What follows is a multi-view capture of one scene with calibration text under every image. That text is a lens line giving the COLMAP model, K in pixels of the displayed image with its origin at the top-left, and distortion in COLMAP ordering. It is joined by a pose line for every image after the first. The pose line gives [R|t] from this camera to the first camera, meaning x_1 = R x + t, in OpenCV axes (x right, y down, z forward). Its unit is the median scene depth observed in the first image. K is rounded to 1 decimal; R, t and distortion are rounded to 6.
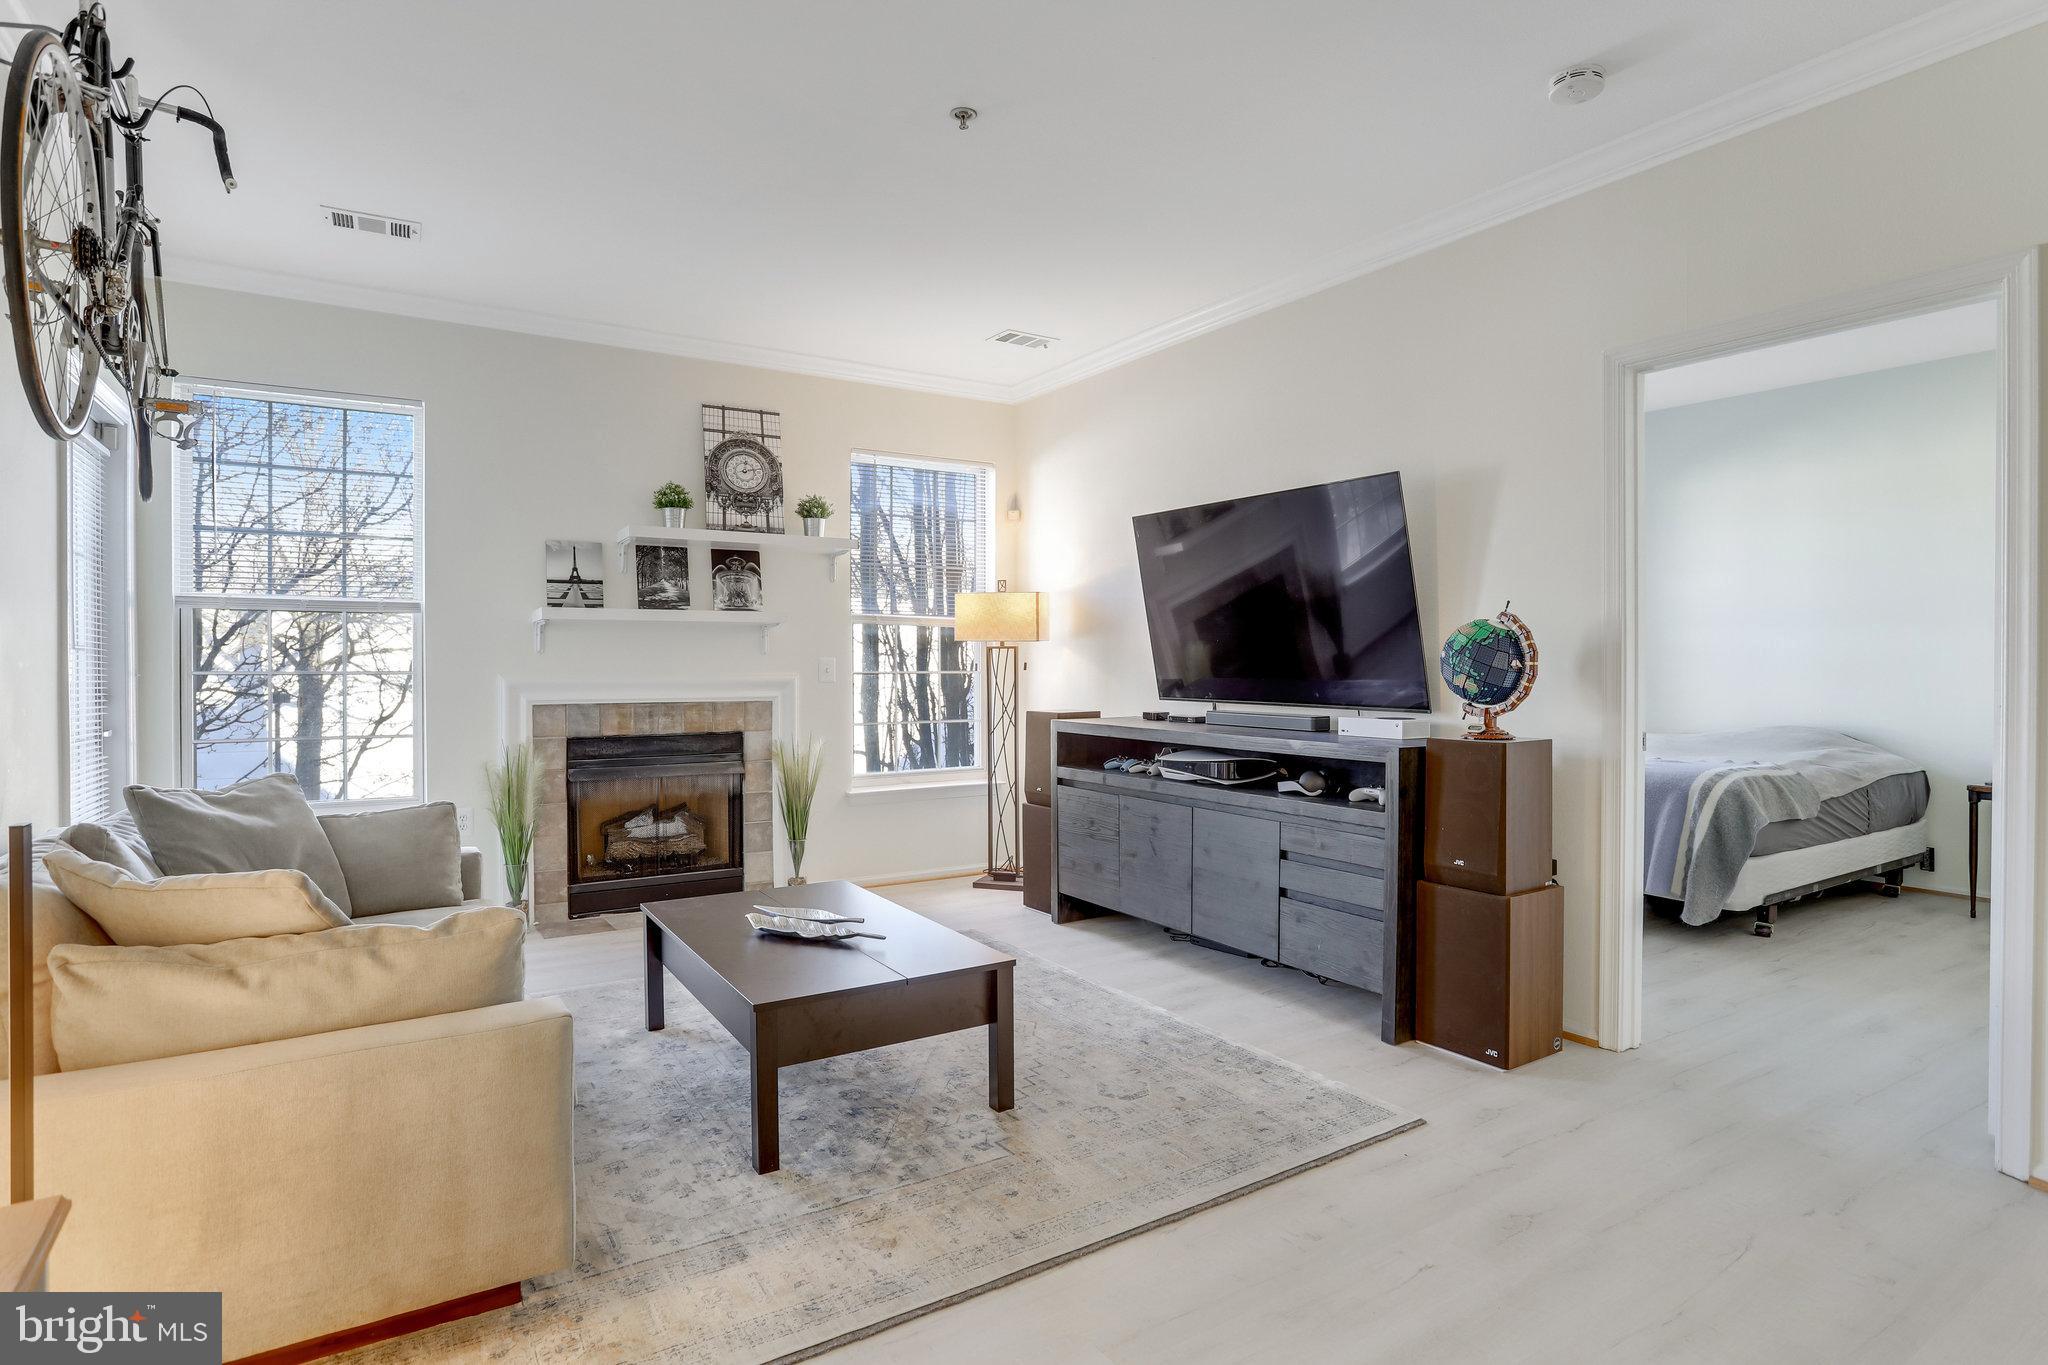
lens RADIAL K [[1064.9, 0, 1027.4], [0, 1064.9, 672.9], [0, 0, 1]] dist [-0.078884, 0.047229]
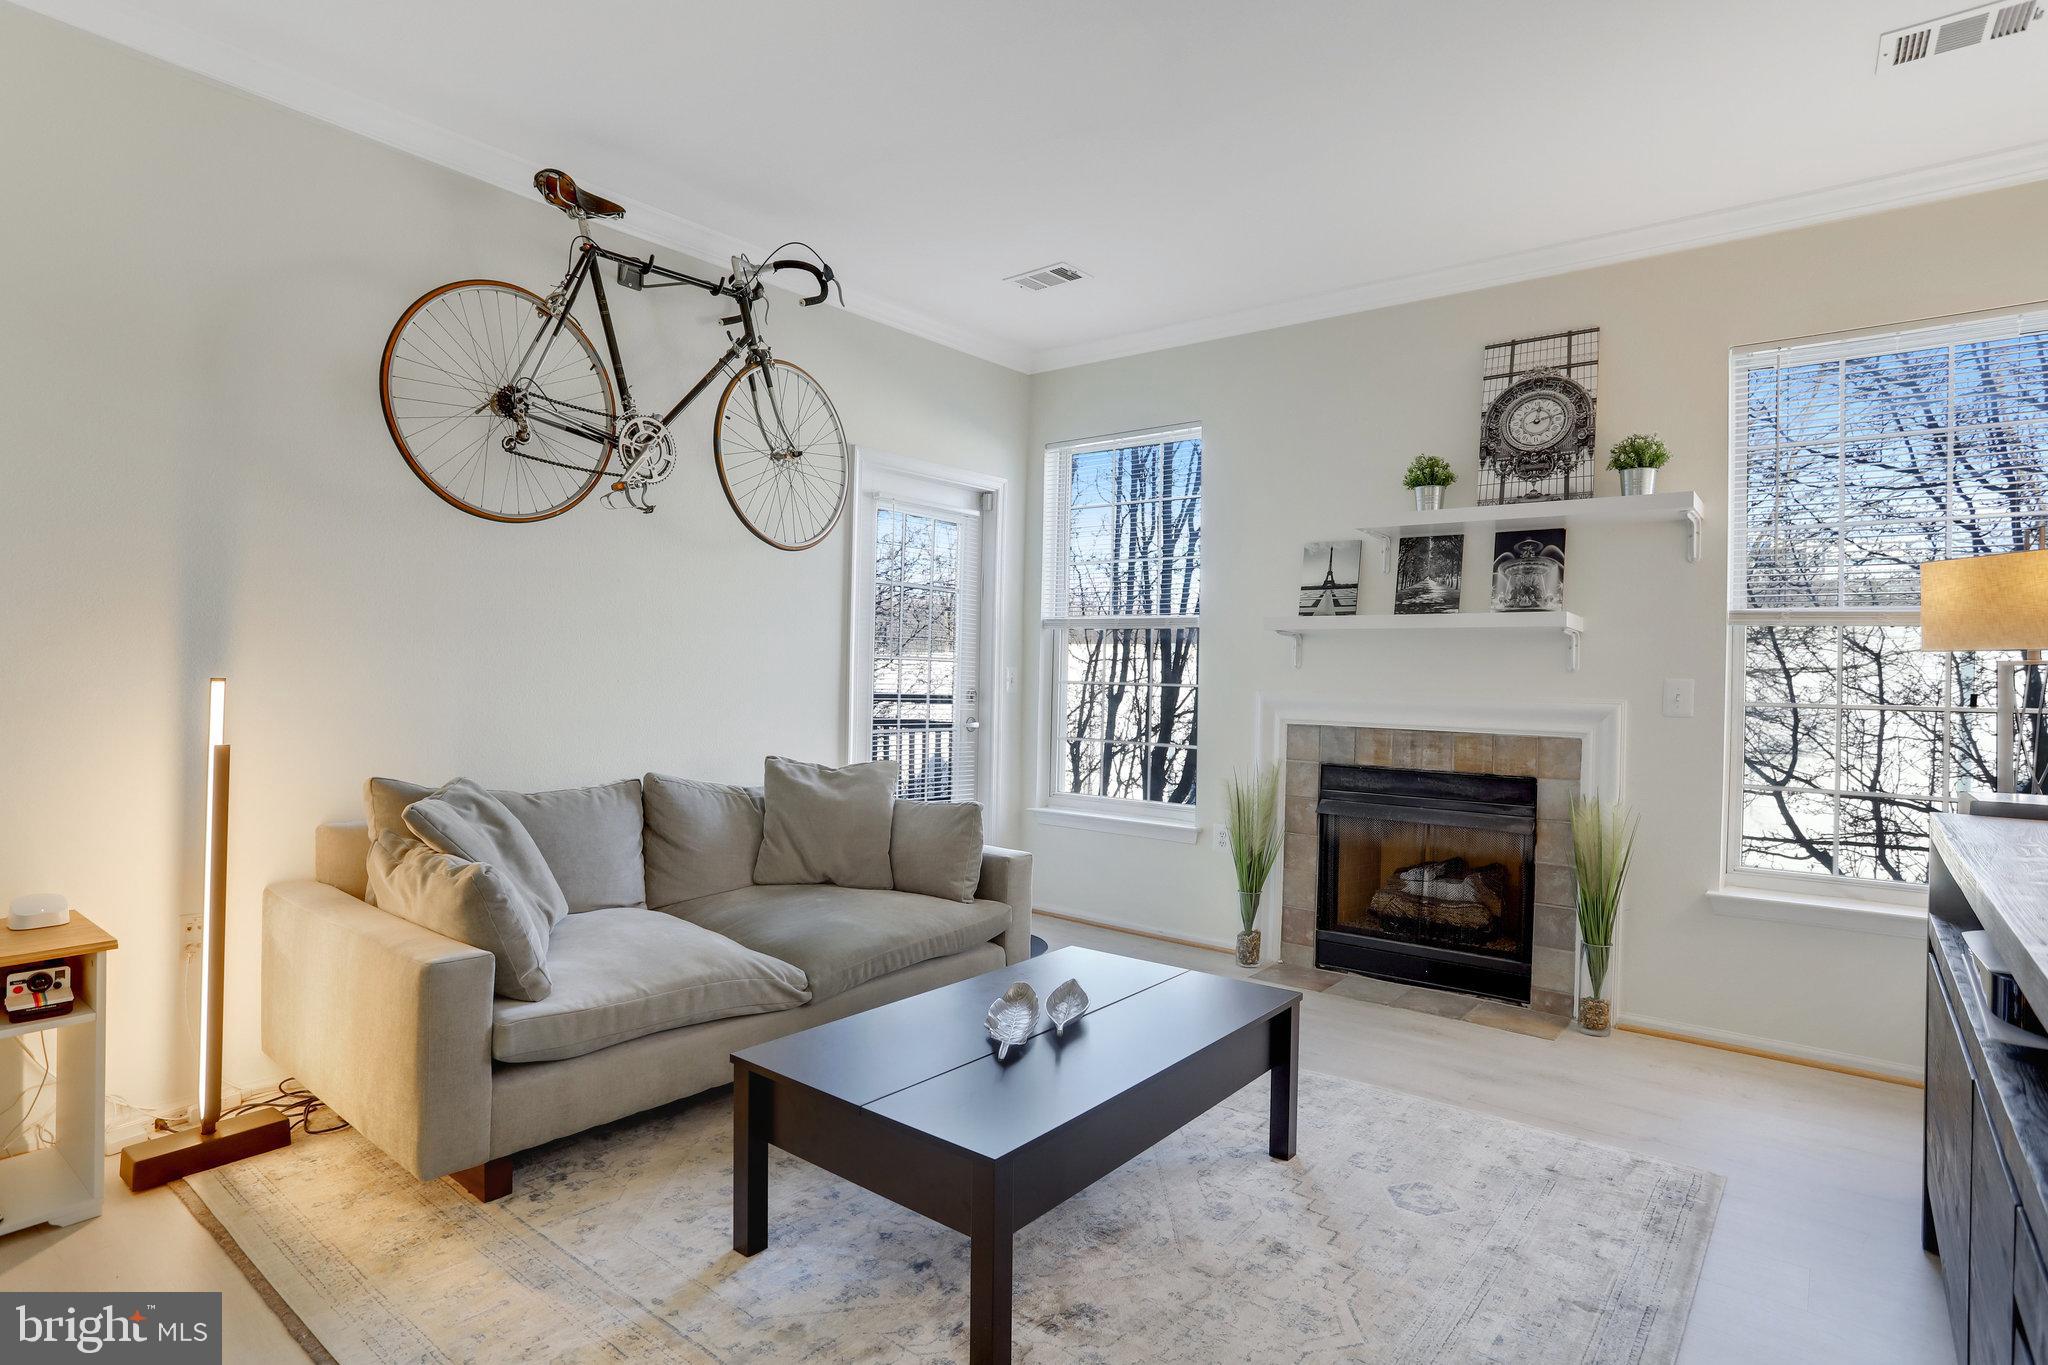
lens RADIAL K [[1064.9, 0, 1027.4], [0, 1064.9, 672.9], [0, 0, 1]] dist [-0.078884, 0.047229]
pose [[0.320571, 0.007397, -0.947196, 0.320346], [-0.029563, 0.999561, -0.002199, -0.005171], [0.946763, 0.028707, 0.320649, 0.462093]]
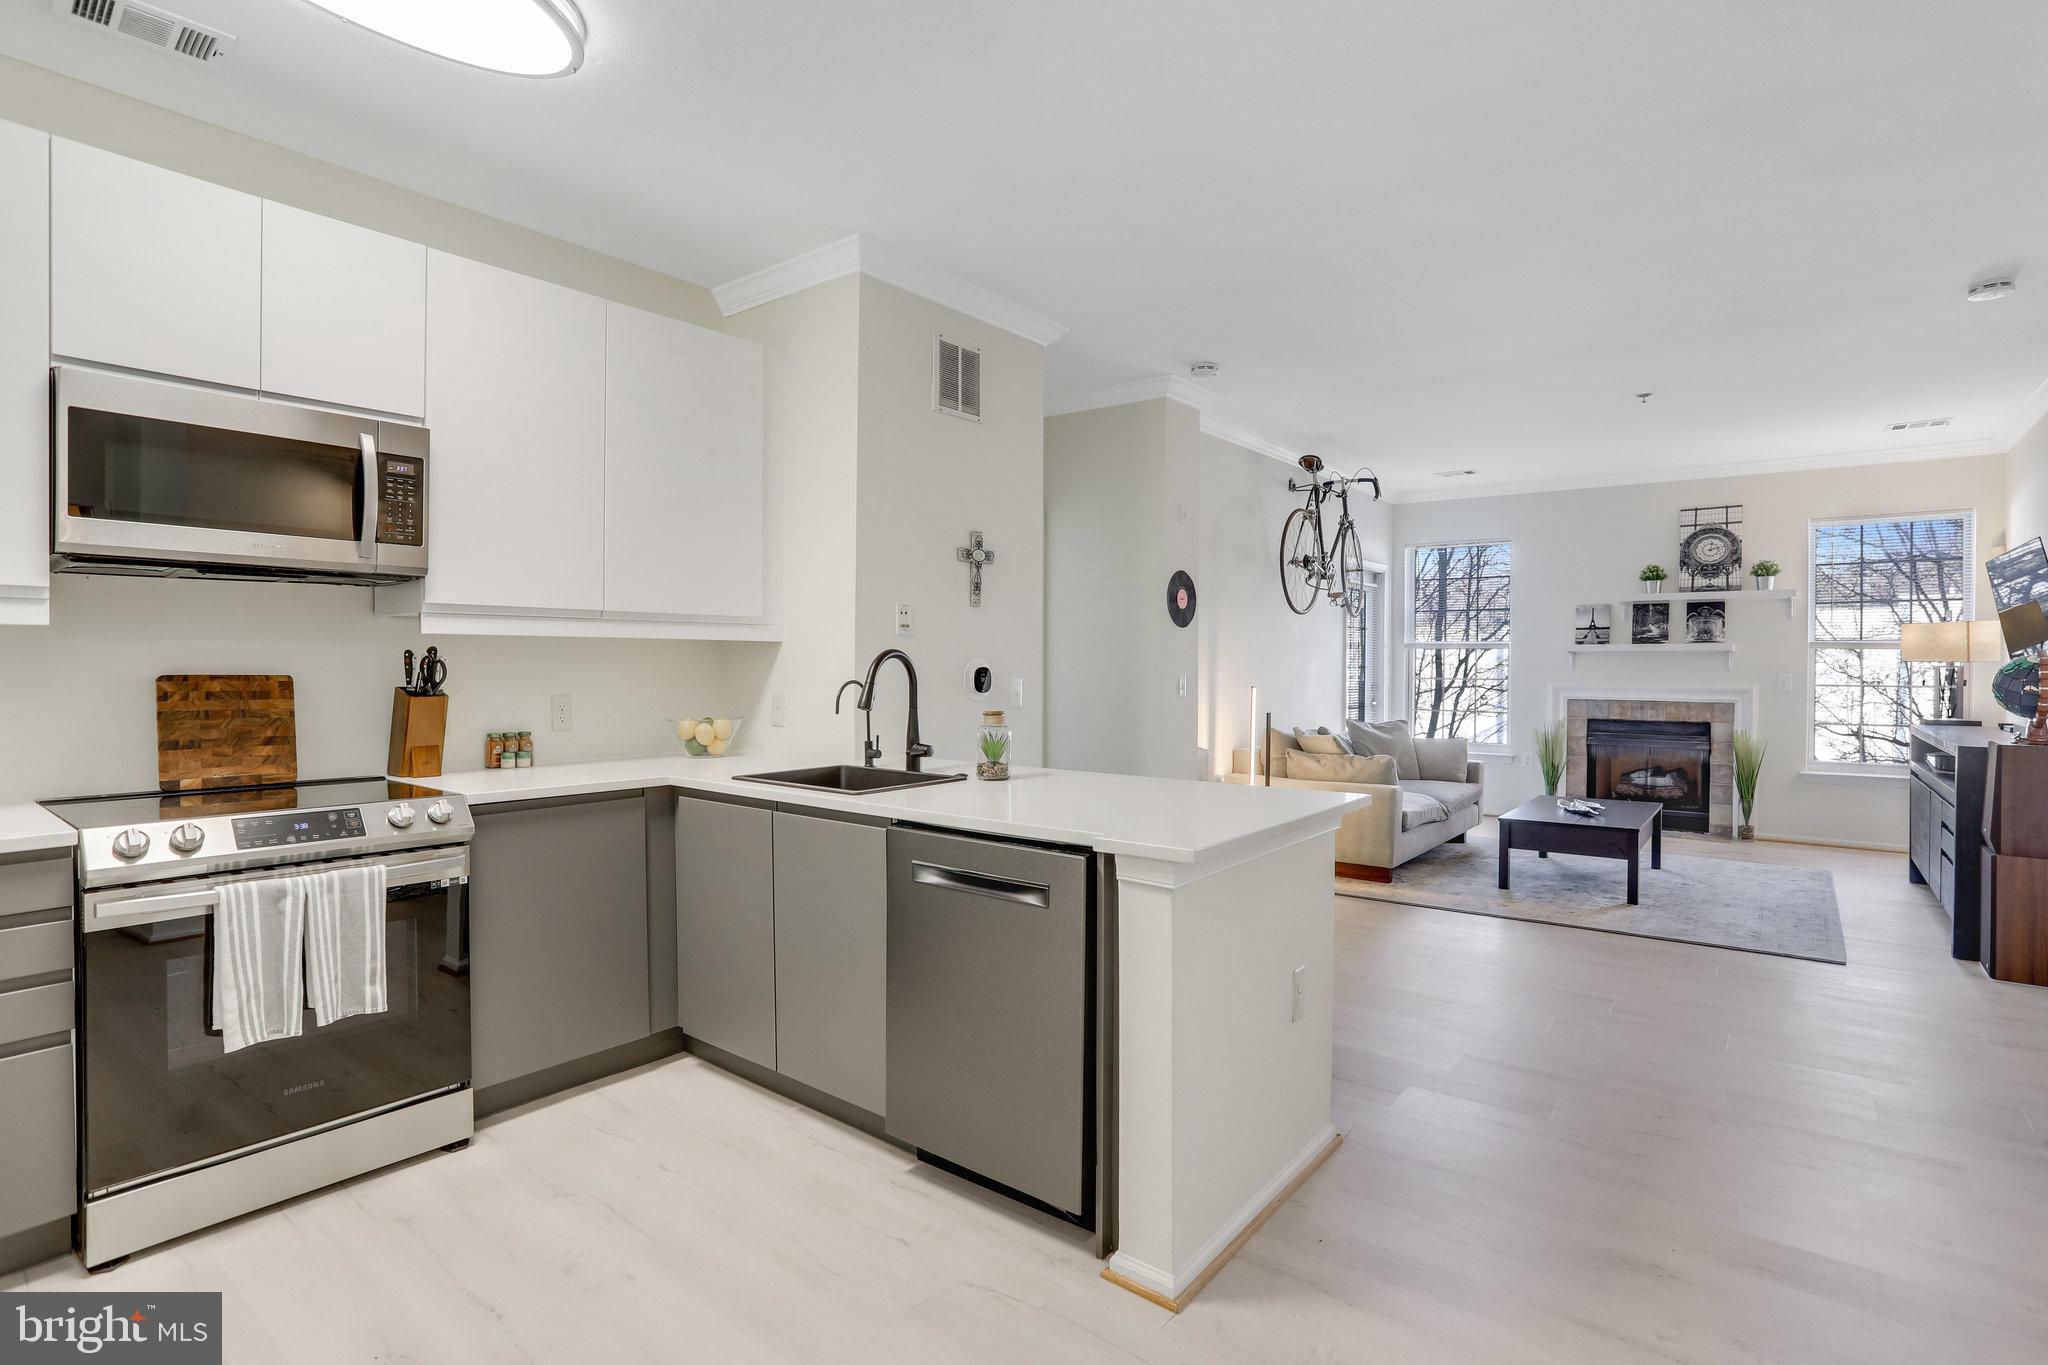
lens RADIAL K [[1008.9, 0, 1017.6], [0, 1008.9, 674.5], [0, 0, 1]] dist [-0.073028, 0.033101]
pose [[0.326713, 0.012736, -0.945038, 0.768448], [-0.013000, 0.999875, 0.008981, -0.013173], [0.945034, 0.009352, 0.326838, -0.407377]]
